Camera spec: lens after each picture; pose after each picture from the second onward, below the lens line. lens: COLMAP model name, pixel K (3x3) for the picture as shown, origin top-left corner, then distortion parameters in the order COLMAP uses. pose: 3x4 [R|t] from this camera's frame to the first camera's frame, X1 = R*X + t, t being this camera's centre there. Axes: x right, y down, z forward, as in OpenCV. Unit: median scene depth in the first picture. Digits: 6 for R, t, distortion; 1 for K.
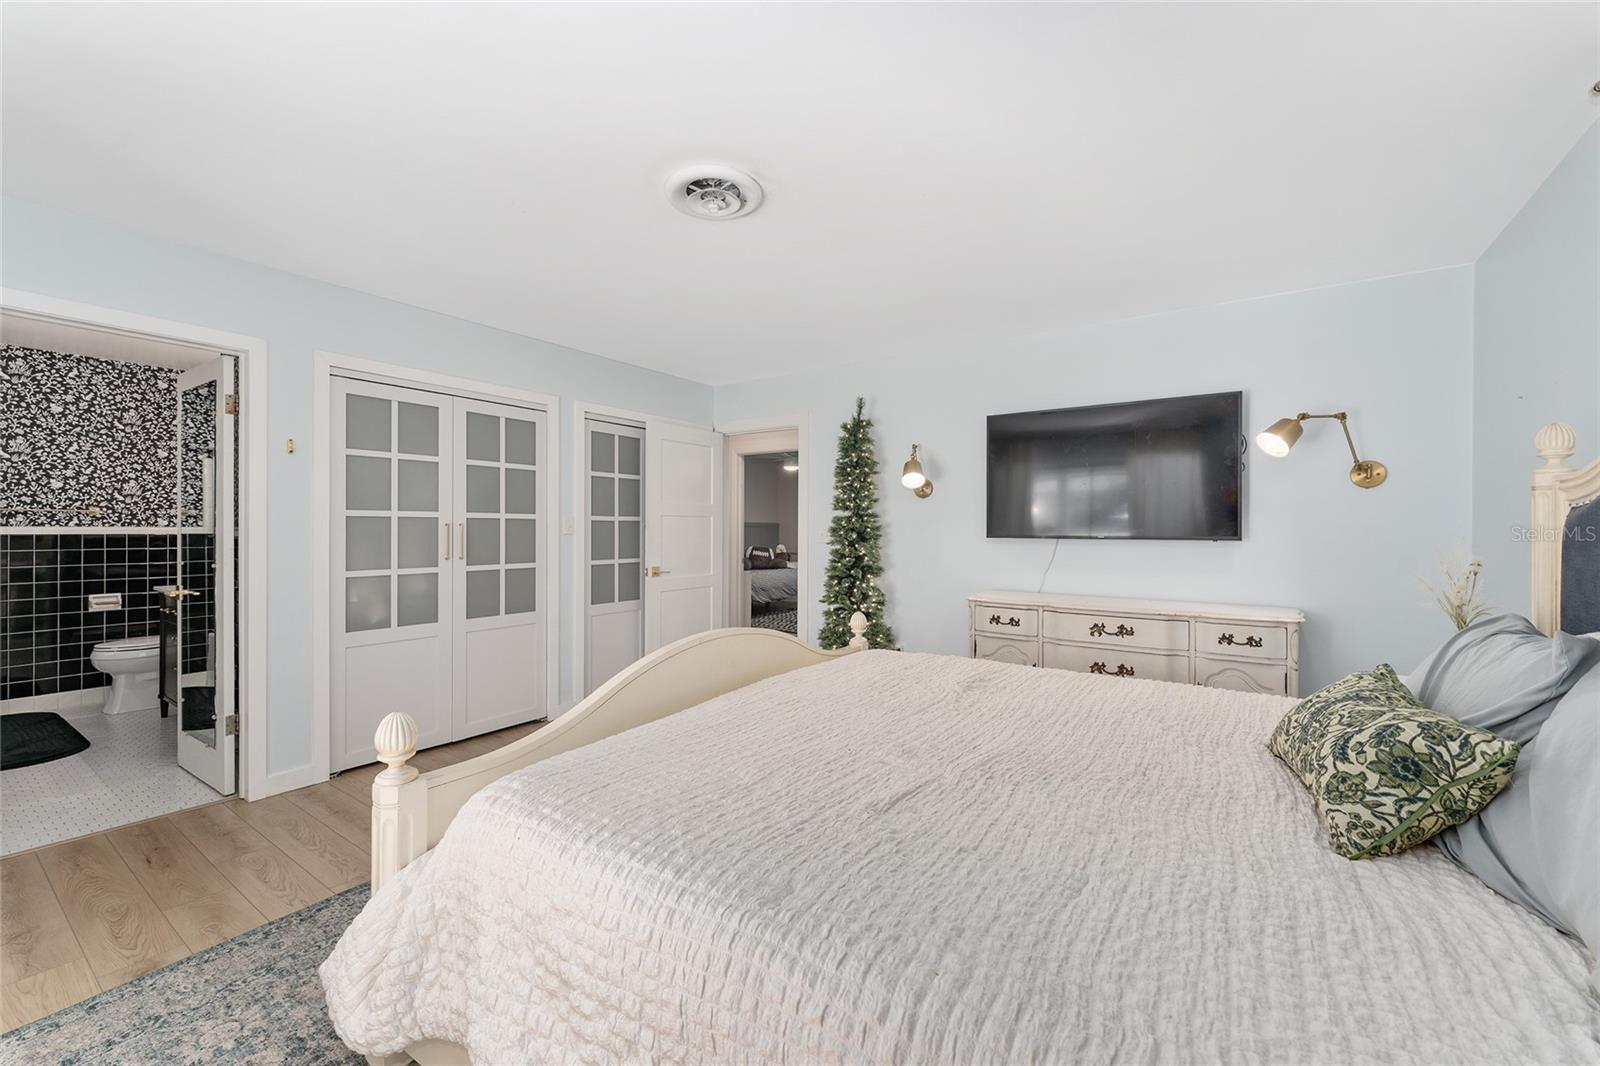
lens RADIAL K [[640.8, 0, 800.2], [0, 640.8, 530.2], [0, 0, 1]] dist [-0.001676, -0.000573]
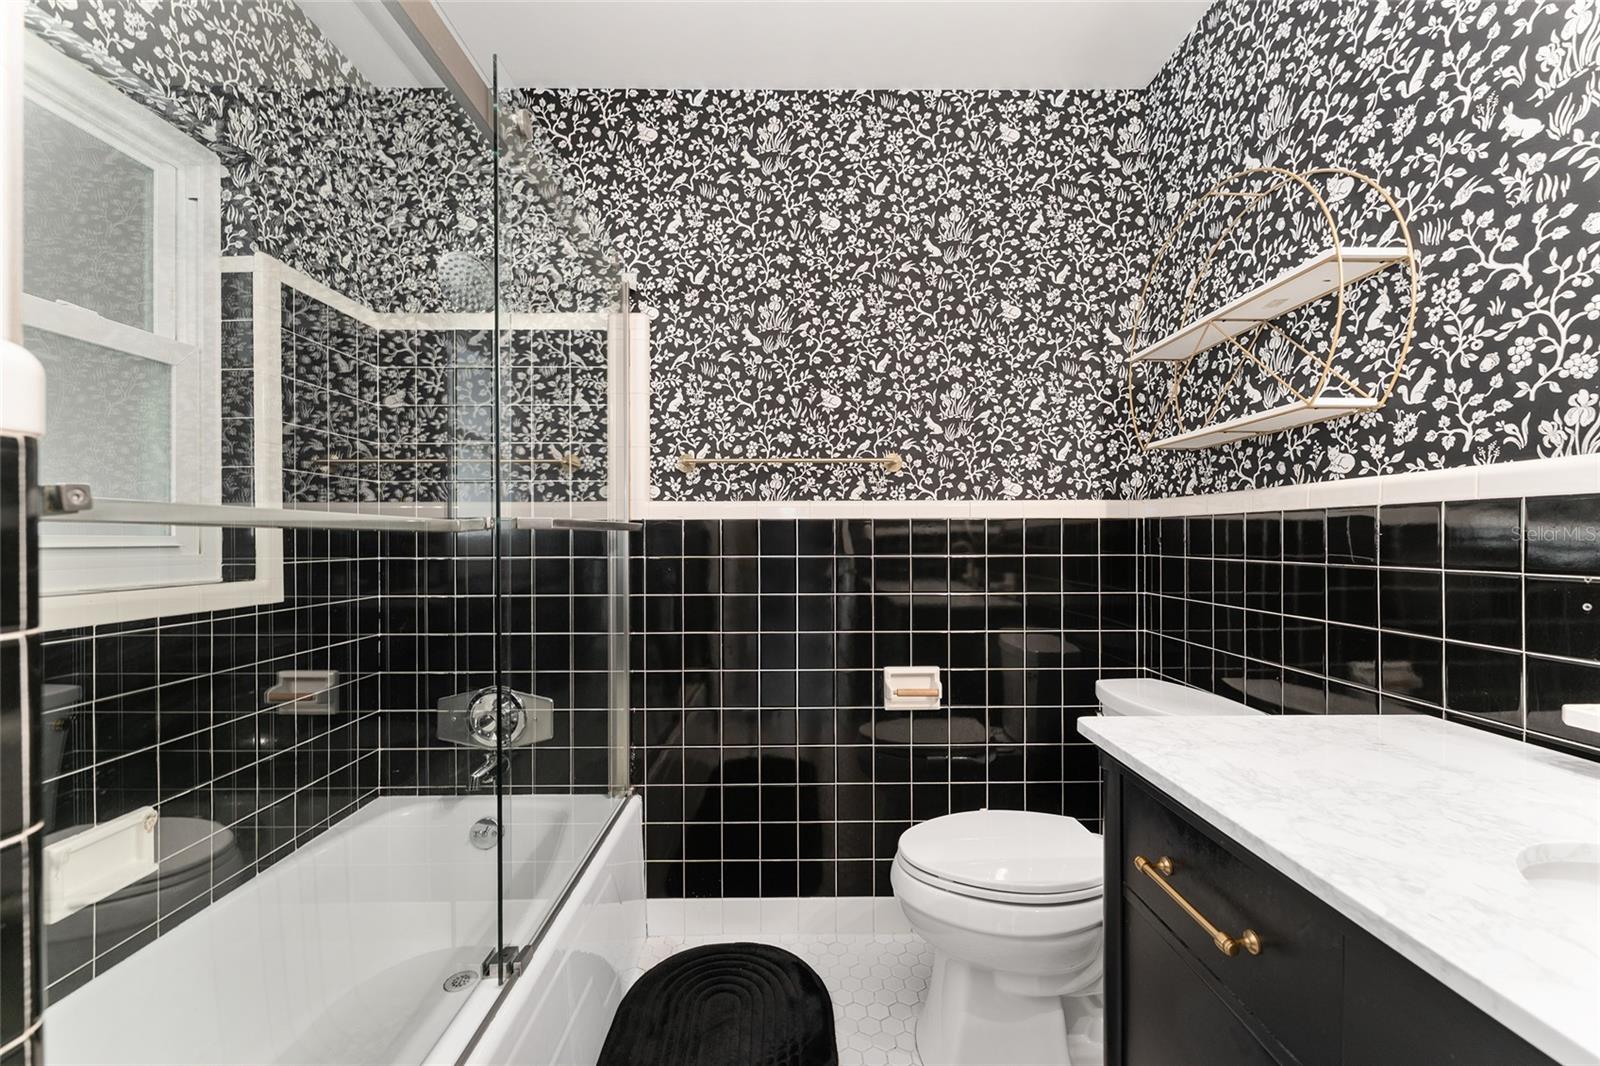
lens RADIAL K [[652.6, 0, 806.3], [0, 652.6, 536.2], [0, 0, 1]] dist [-0.001419, -0.000121]
pose [[0.584468, -0.006474, -0.811391, -0.802846], [0.005088, 0.999978, -0.004314, 0.018995], [0.811401, -0.001607, 0.584488, 0.715104]]
